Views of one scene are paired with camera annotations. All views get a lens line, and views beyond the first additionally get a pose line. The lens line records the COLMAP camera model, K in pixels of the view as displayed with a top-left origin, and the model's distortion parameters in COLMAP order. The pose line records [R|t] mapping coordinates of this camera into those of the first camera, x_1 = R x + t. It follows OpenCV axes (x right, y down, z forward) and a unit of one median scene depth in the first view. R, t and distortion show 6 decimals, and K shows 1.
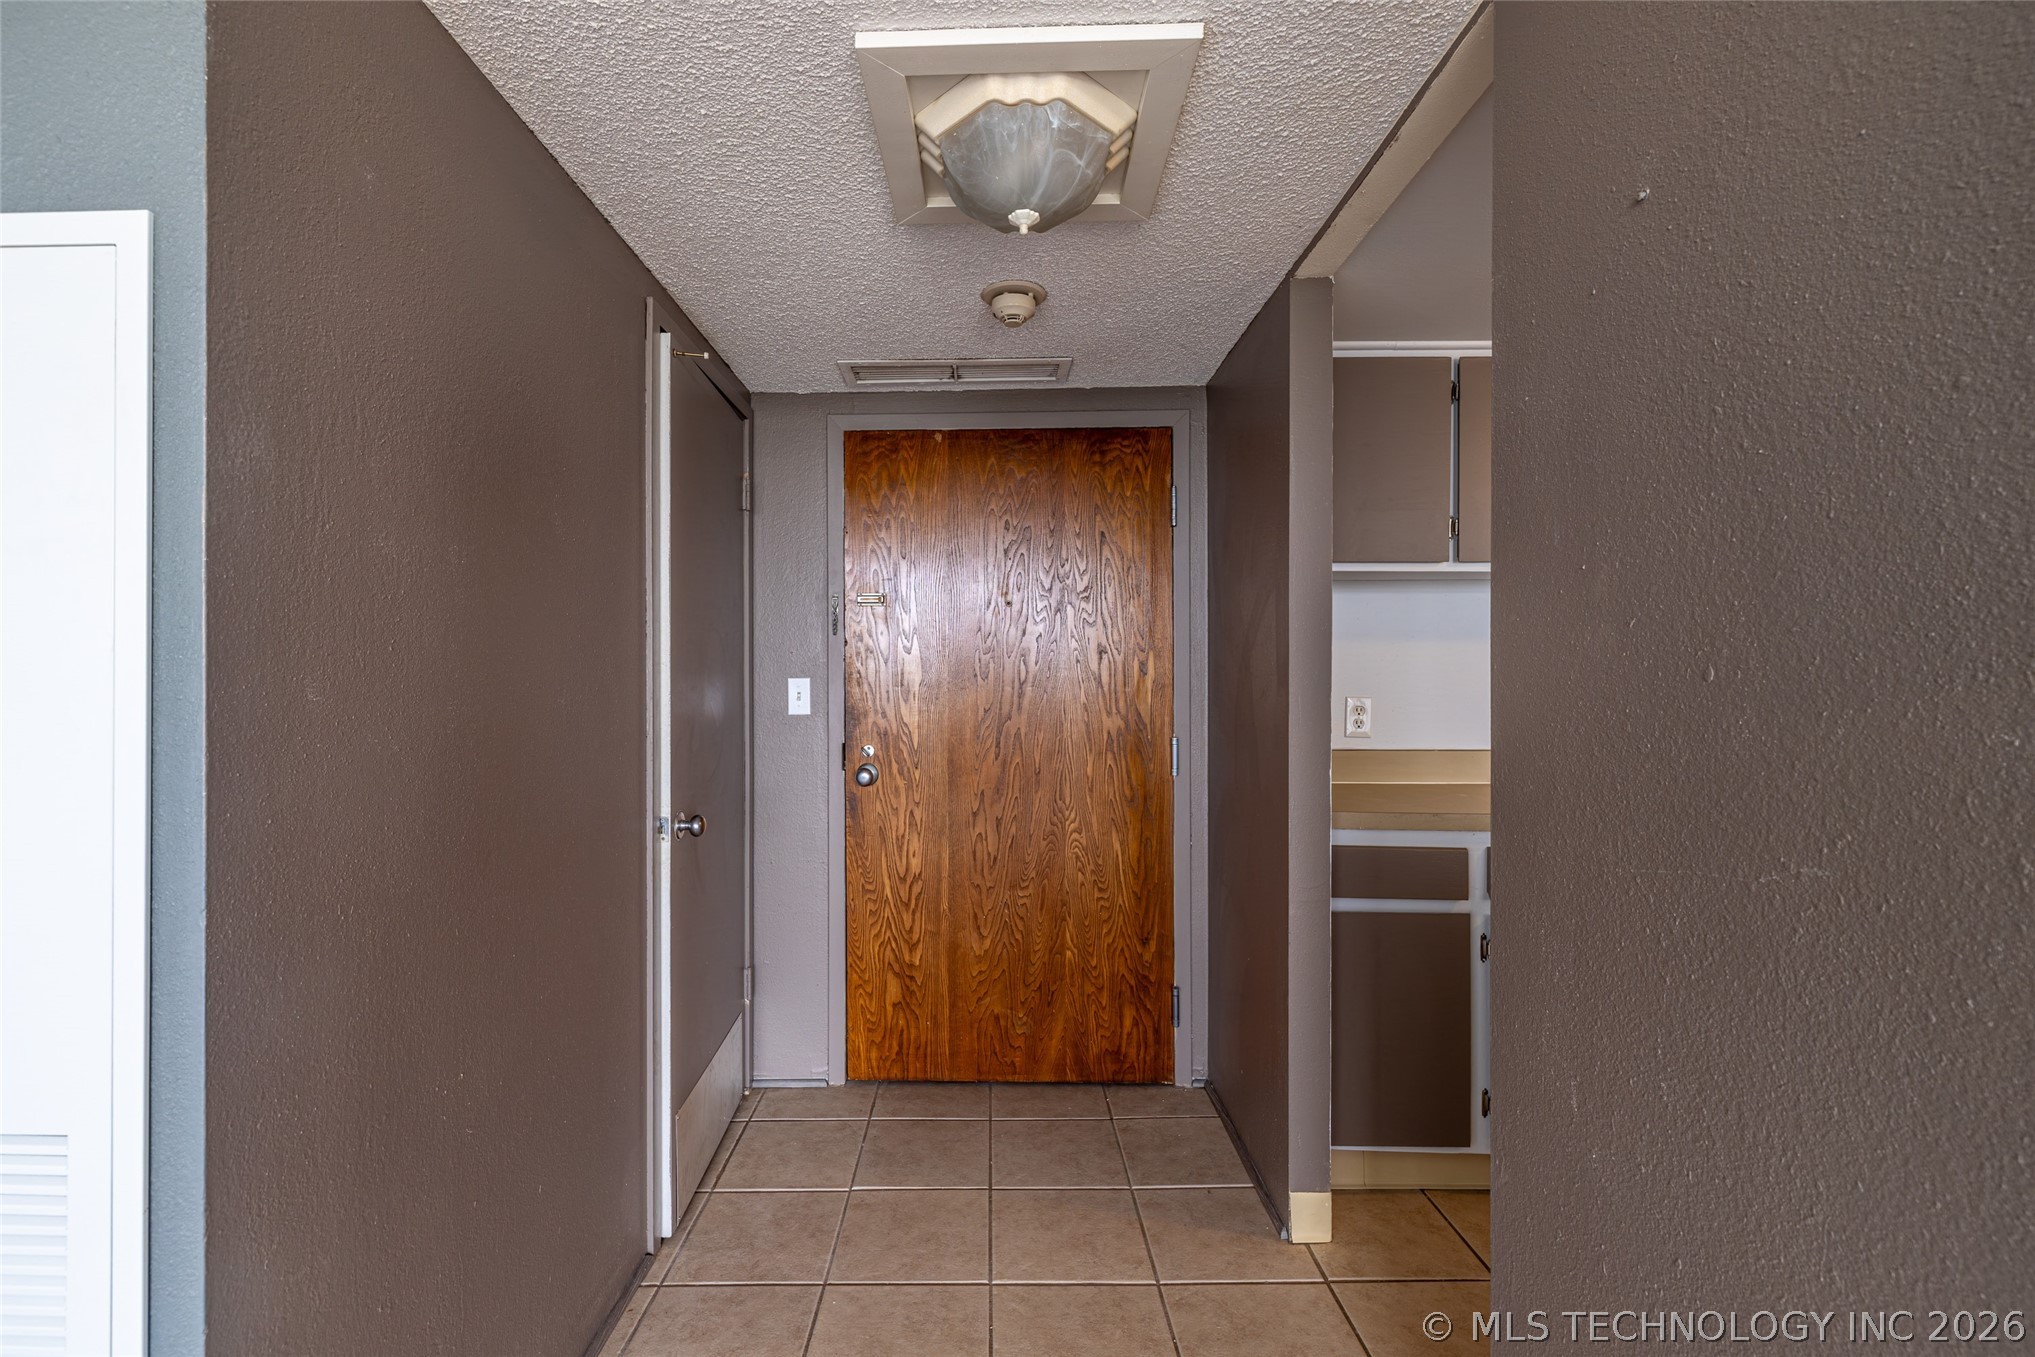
lens RADIAL K [[855.4, 0, 1009.7], [0, 855.4, 677.7], [0, 0, 1]] dist [-0.001569, 0.000370]
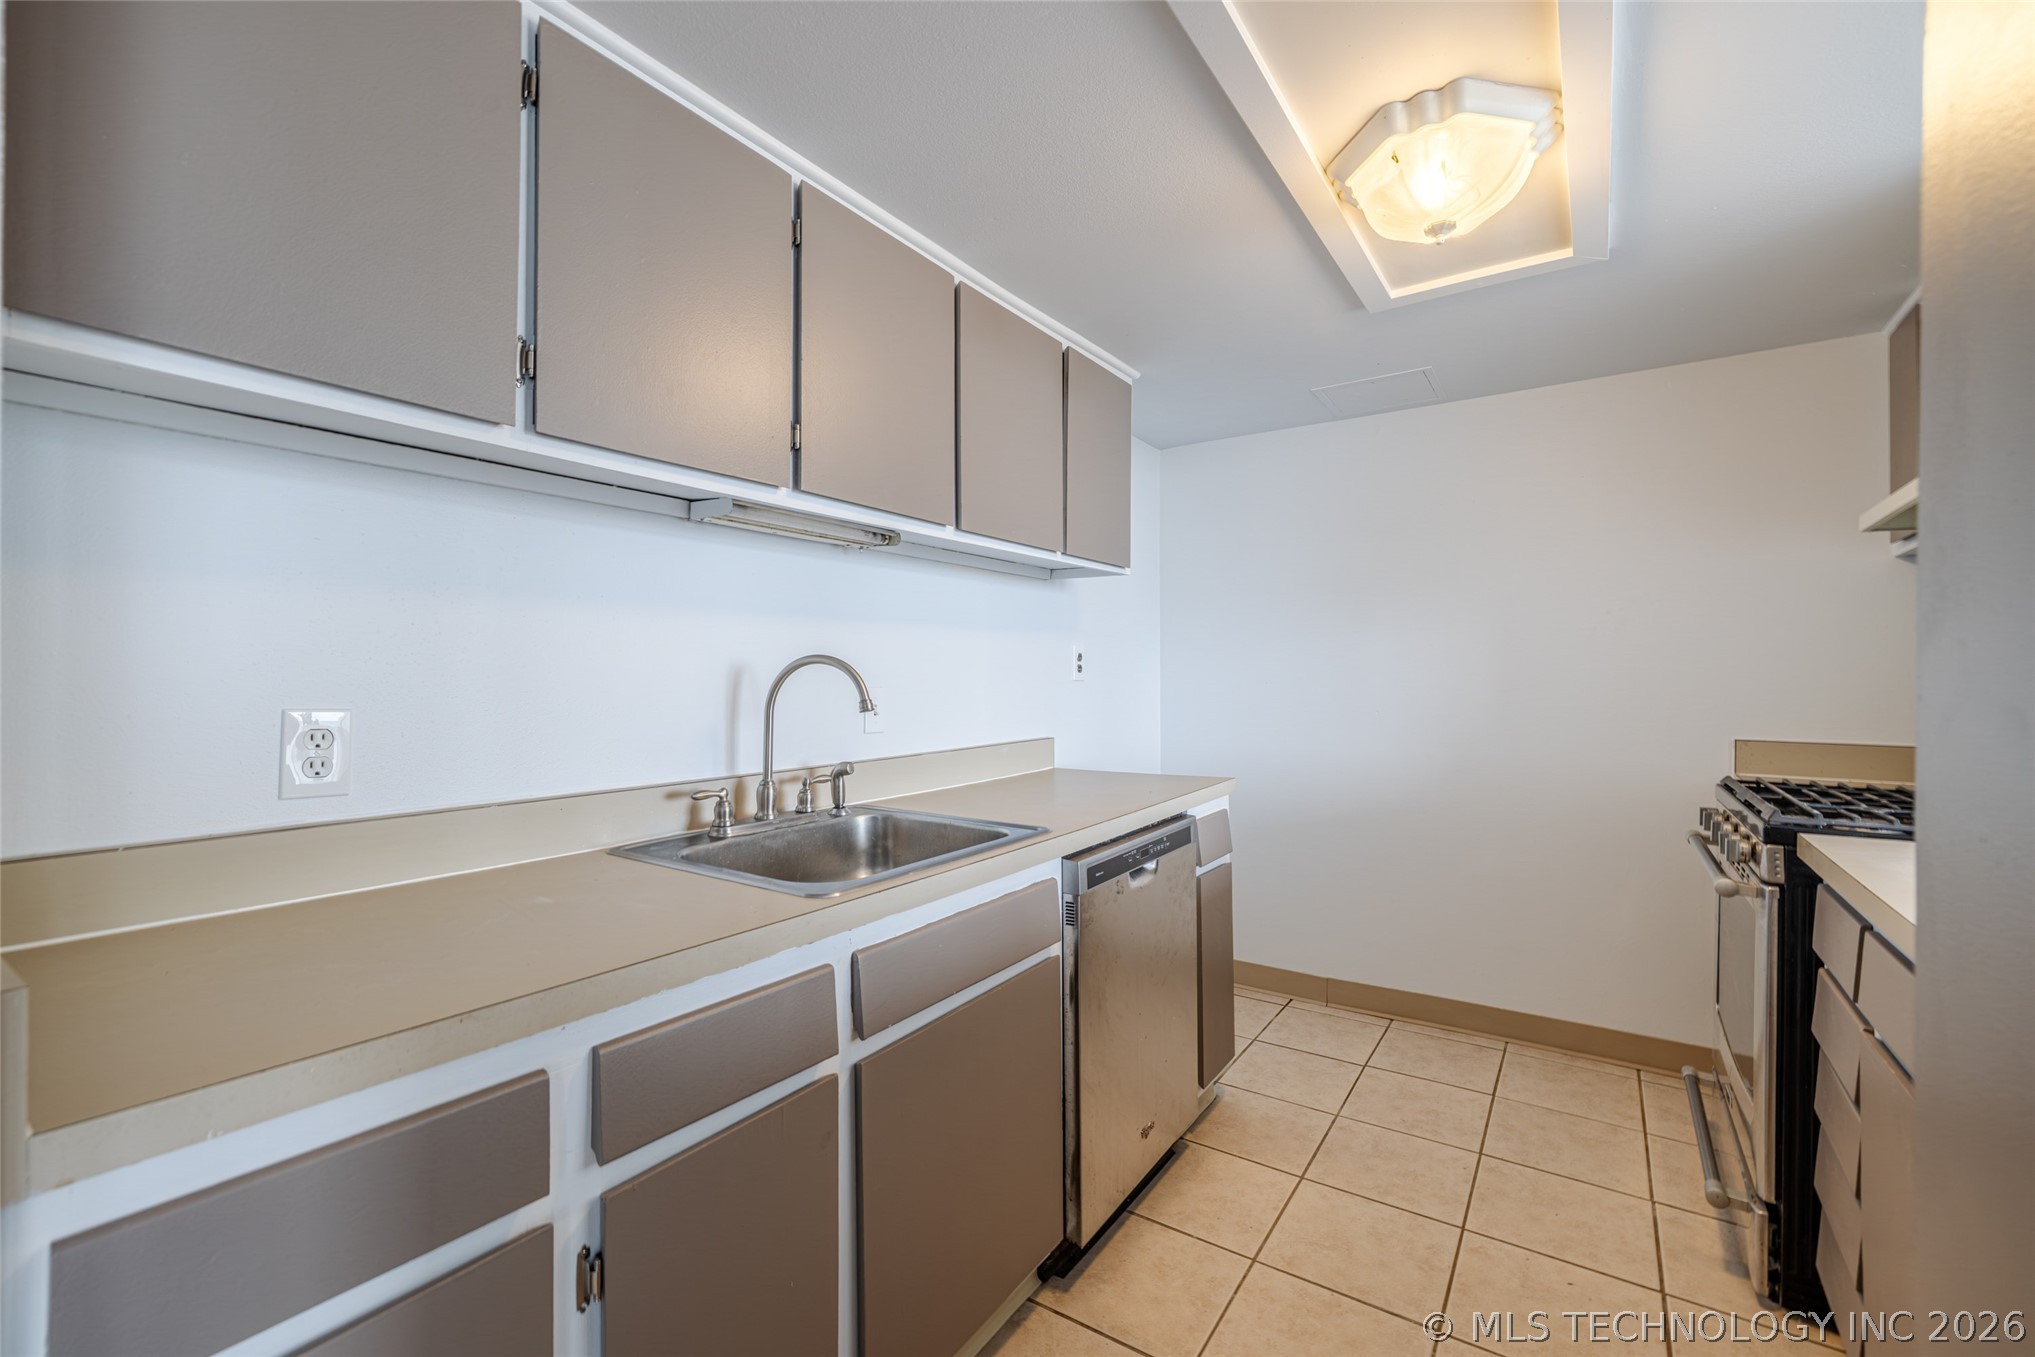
lens RADIAL K [[855.4, 0, 1009.7], [0, 855.4, 677.7], [0, 0, 1]] dist [-0.001569, 0.000370]
pose [[0.564179, -0.000646, 0.825652, 0.271624], [-0.005440, 0.999975, 0.004499, 0.002913], [-0.825634, -0.007029, 0.564162, 0.493543]]
